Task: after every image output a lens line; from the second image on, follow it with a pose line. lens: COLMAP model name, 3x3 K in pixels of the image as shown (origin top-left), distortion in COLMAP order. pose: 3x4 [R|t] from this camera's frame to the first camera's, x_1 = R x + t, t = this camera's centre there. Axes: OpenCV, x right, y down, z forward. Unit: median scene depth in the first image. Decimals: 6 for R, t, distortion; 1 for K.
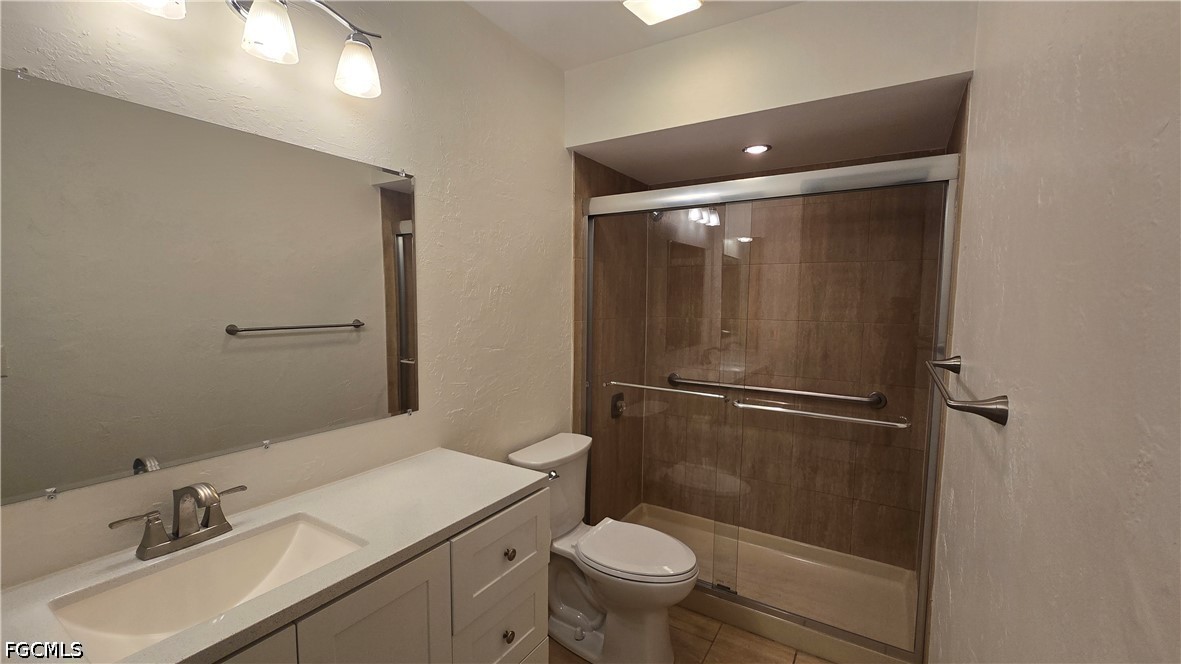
lens RADIAL K [[486.6, 0, 590.5], [0, 486.6, 337.1], [0, 0, 1]] dist [0.018691, 0.000810]
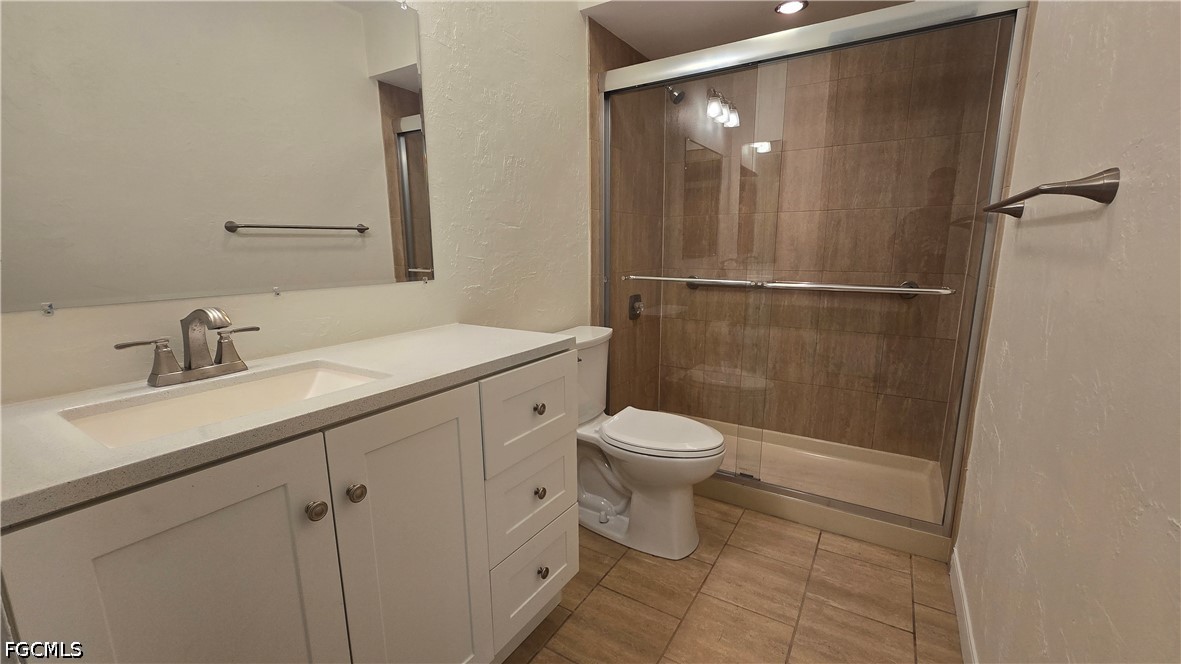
lens RADIAL K [[486.6, 0, 591.2], [0, 486.6, 333.0], [0, 0, 1]] dist [0.018691, 0.000810]
pose [[0.999870, -0.014997, -0.005883, -0.031332], [0.015472, 0.995695, 0.091386, 0.119726], [0.004487, -0.091465, 0.995798, 0.036383]]
